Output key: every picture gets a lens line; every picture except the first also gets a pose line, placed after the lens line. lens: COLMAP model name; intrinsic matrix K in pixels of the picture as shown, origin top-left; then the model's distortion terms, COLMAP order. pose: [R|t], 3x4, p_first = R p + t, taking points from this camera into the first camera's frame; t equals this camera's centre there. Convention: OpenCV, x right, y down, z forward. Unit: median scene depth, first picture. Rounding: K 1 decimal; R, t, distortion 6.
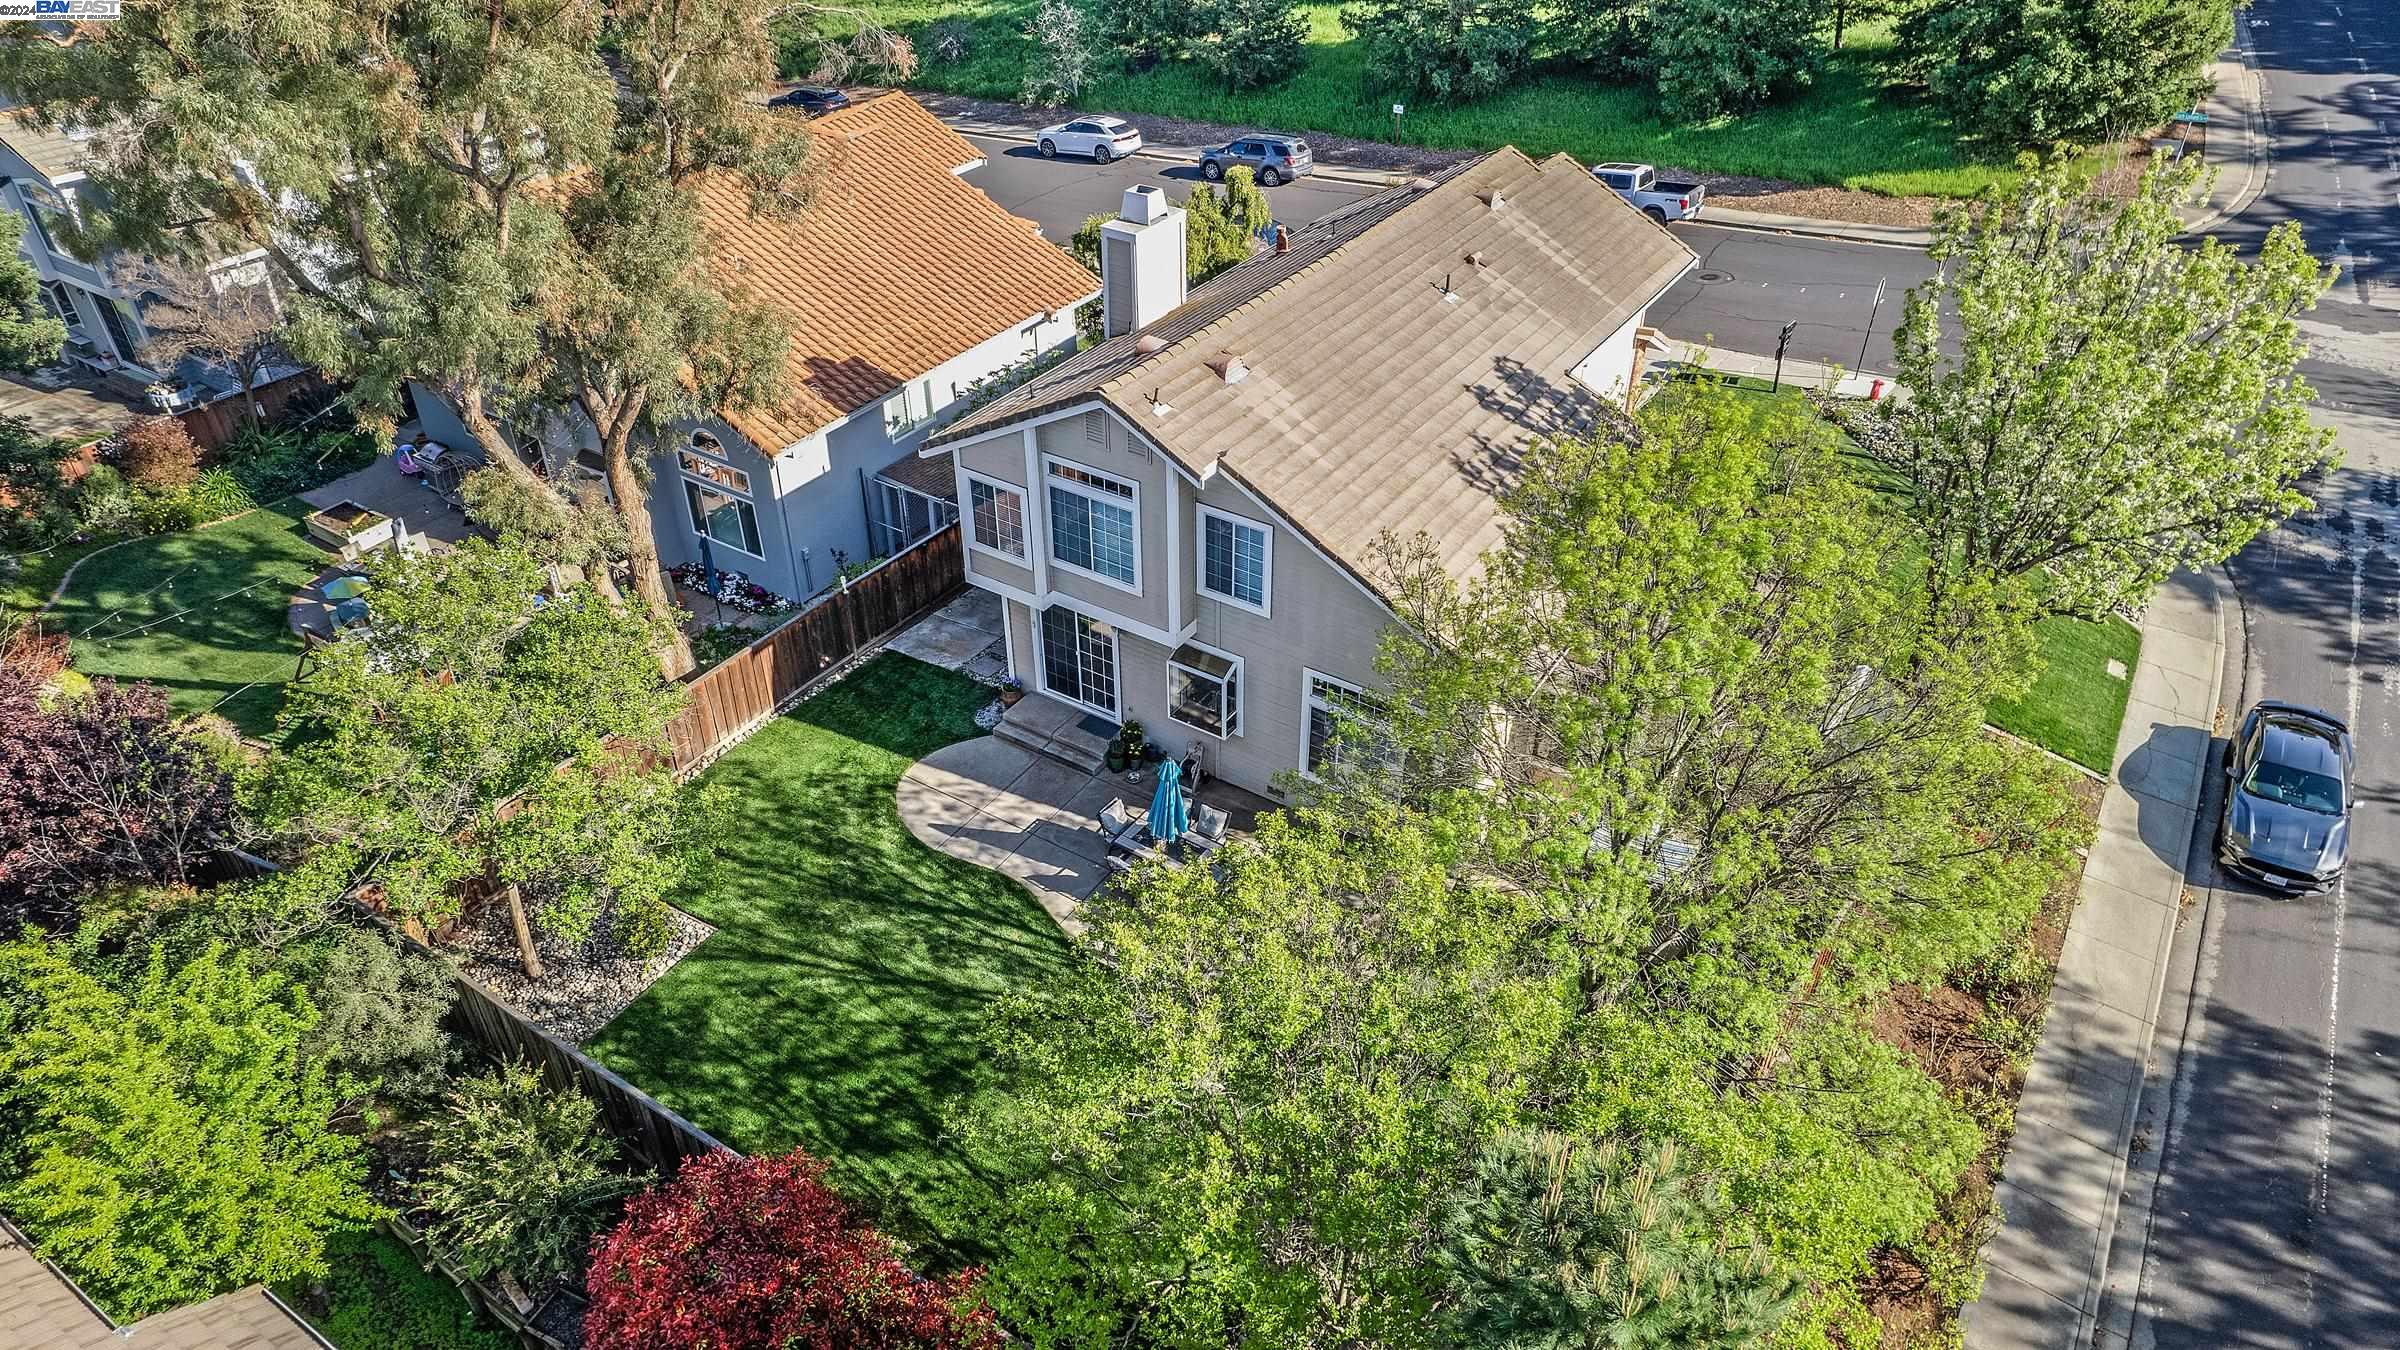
lens RADIAL K [[1535.9, 0, 1204.1], [0, 1535.9, 643.5], [0, 0, 1]] dist [-0.043830, 0.065862]
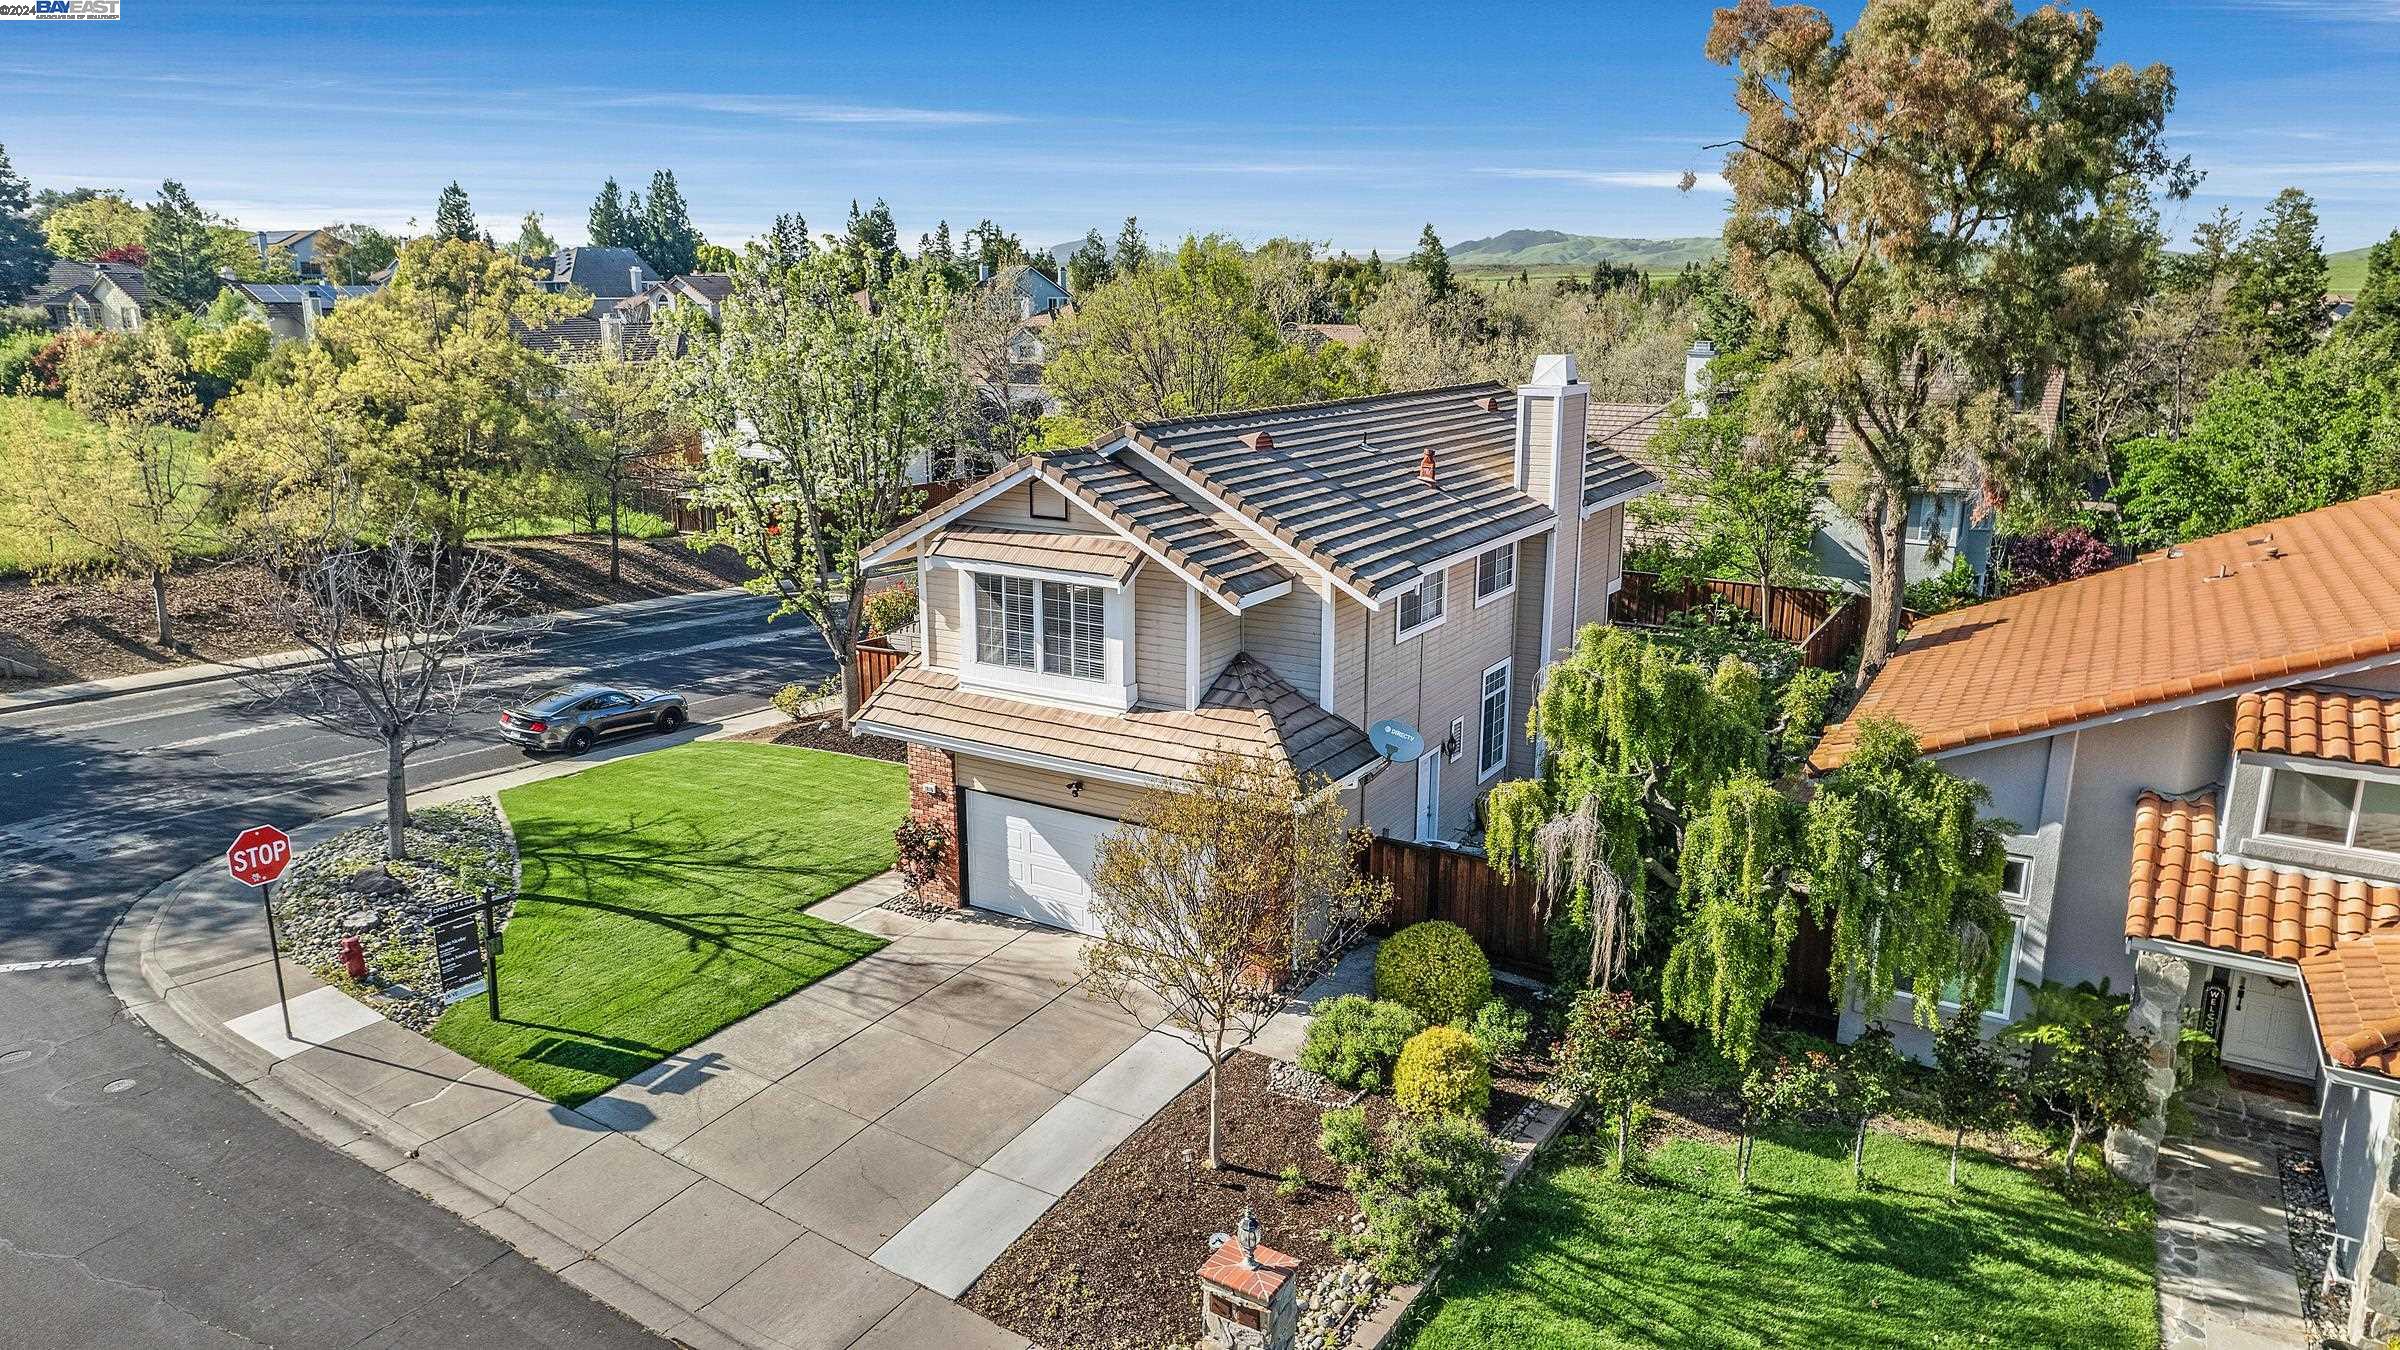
lens RADIAL K [[1535.9, 0, 1204.1], [0, 1535.9, 643.5], [0, 0, 1]] dist [-0.043830, 0.065862]
pose [[-0.999481, 0.012977, -0.029499, 0.238406], [-0.012490, 0.687803, 0.725790, -0.978114], [0.029708, 0.725782, -0.687284, 2.016636]]
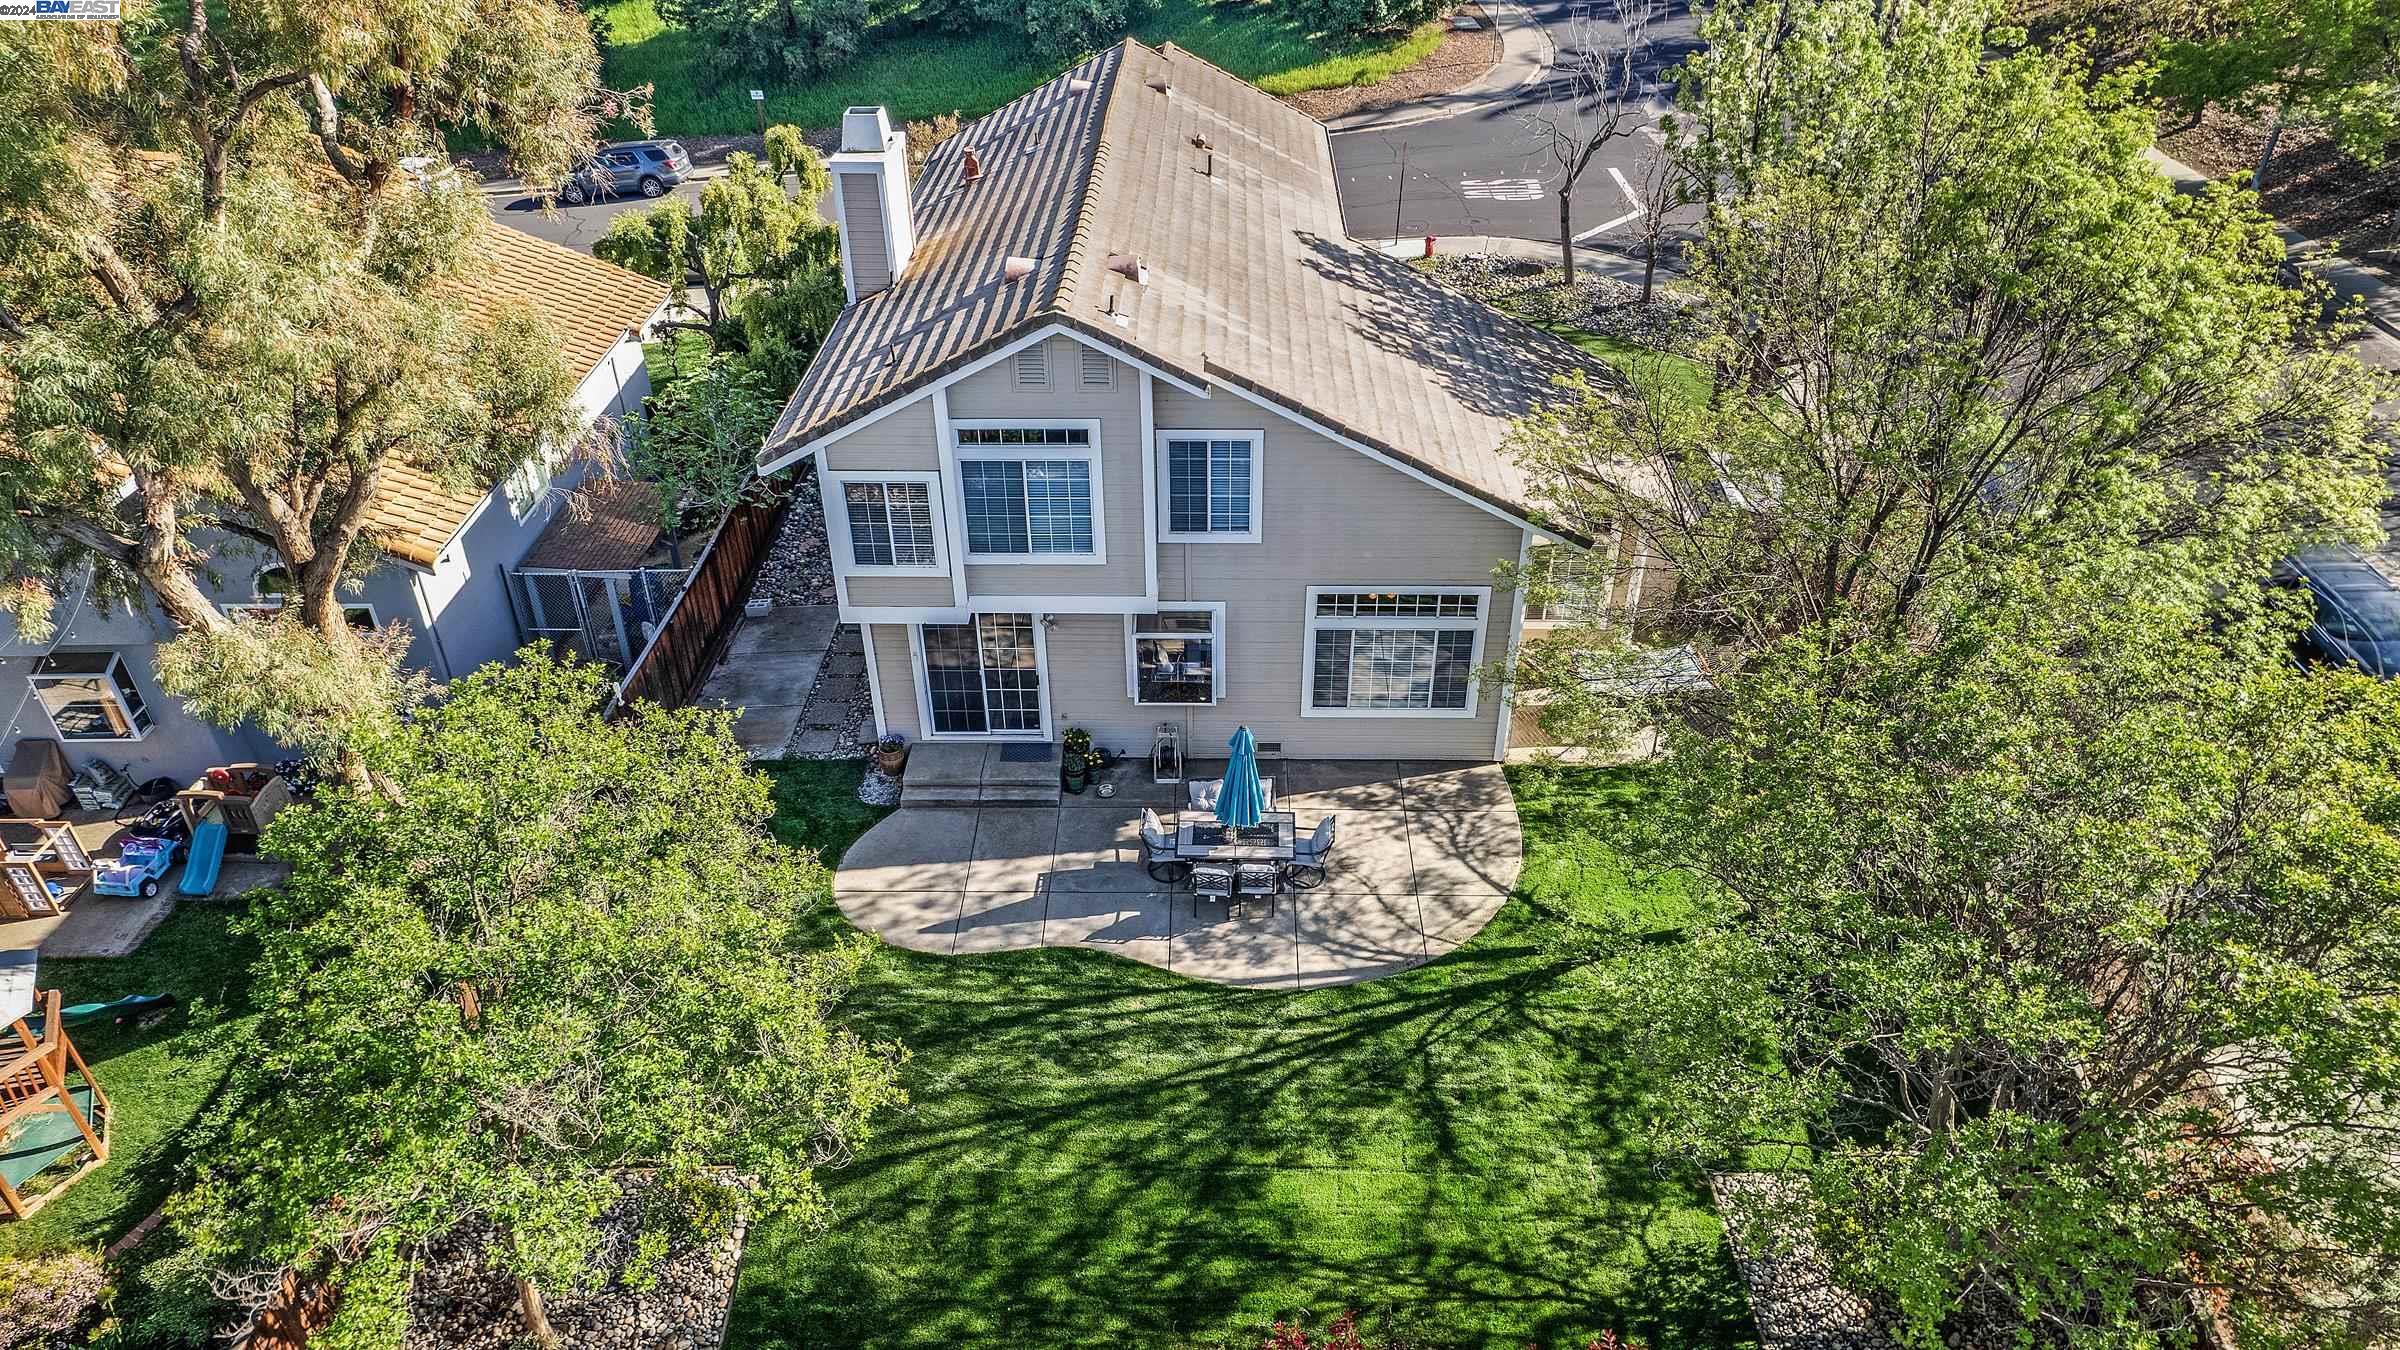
lens RADIAL K [[1535.9, 0, 1204.1], [0, 1535.9, 643.5], [0, 0, 1]] dist [-0.043830, 0.065862]
pose [[0.841216, -0.292700, 0.454624, -0.380349], [0.302361, 0.951704, 0.053259, -0.017593], [-0.448257, 0.092658, 0.889090, 0.250235]]
